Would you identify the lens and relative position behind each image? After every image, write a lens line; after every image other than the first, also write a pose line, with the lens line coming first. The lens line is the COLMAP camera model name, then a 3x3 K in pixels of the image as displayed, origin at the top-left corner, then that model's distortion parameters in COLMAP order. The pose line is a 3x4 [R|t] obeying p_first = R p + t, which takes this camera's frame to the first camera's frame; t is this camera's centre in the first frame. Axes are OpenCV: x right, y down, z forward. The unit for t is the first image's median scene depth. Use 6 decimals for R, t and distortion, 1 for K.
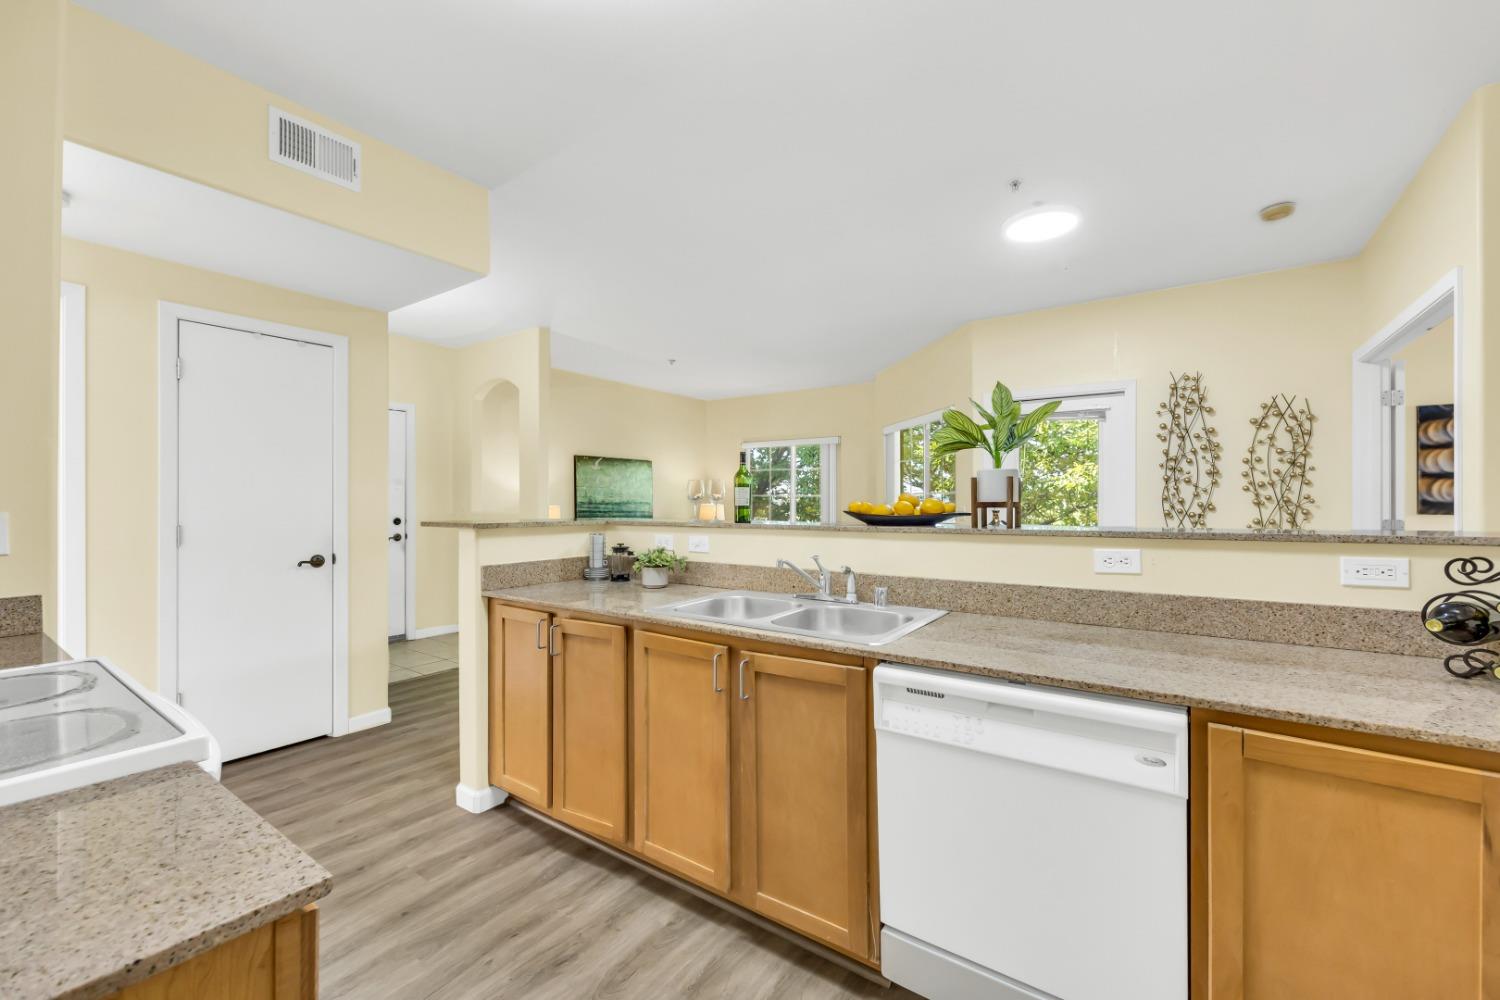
lens RADIAL K [[565.3, 0, 763.8], [0, 565.3, 501.6], [0, 0, 1]] dist [-0.014639, -0.000056]
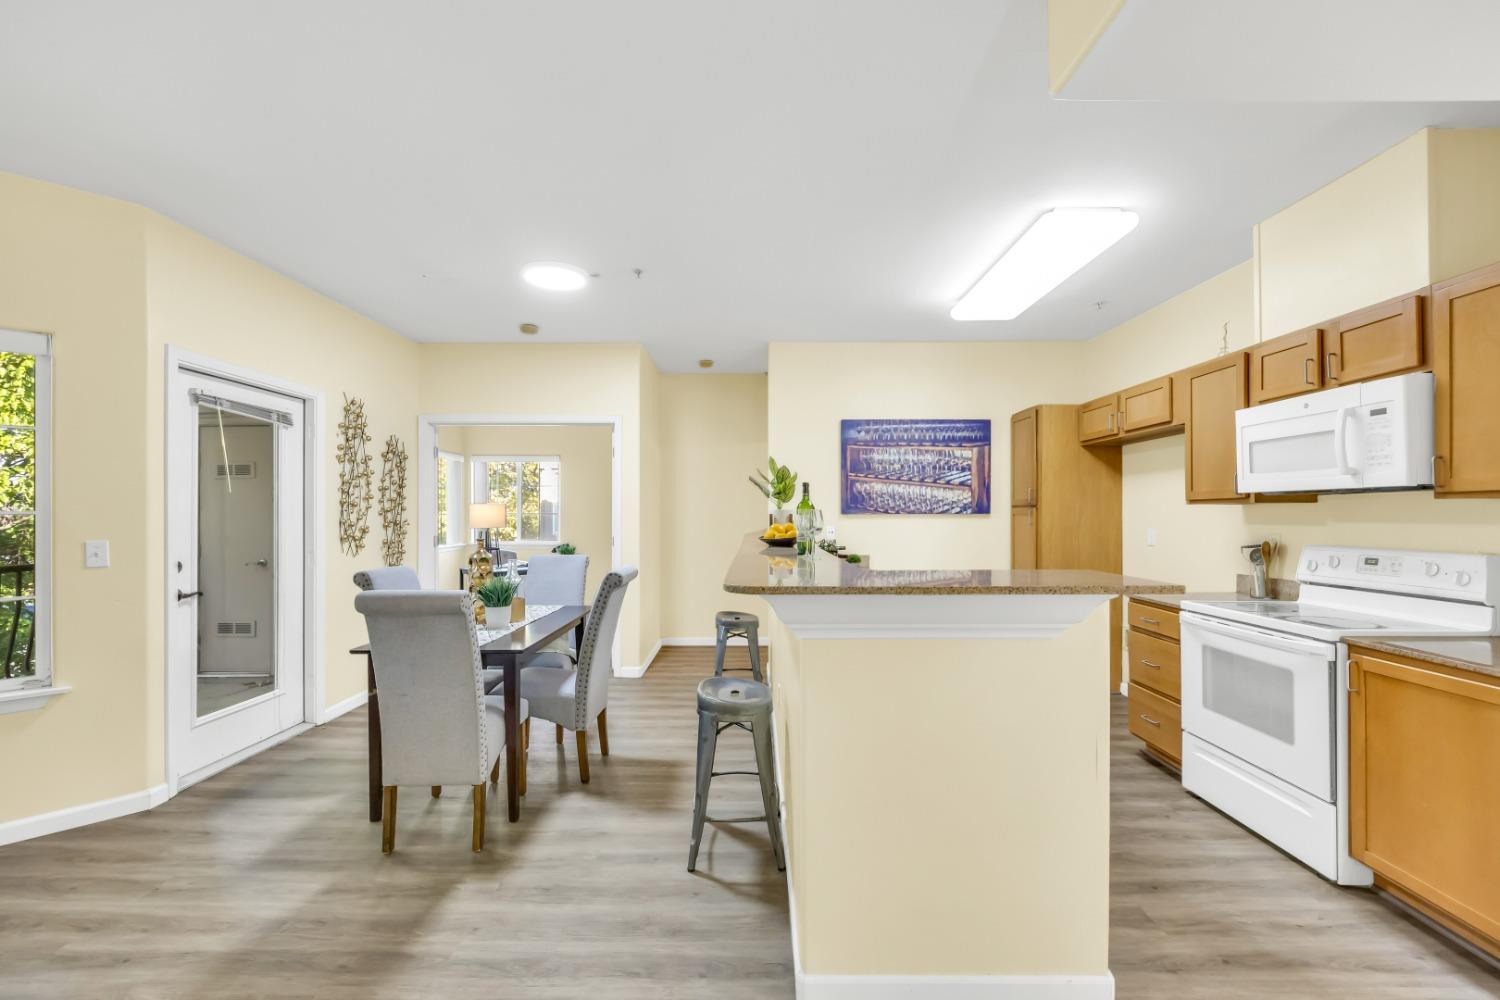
lens RADIAL K [[631.8, 0, 697.3], [0, 631.8, 512.3], [0, 0, 1]] dist [-0.002606, -0.000051]
pose [[-0.490149, 0.003589, 0.871631, -0.542325], [-0.002516, 0.999982, -0.005532, -0.018348], [-0.871635, -0.004904, -0.490131, 1.015182]]
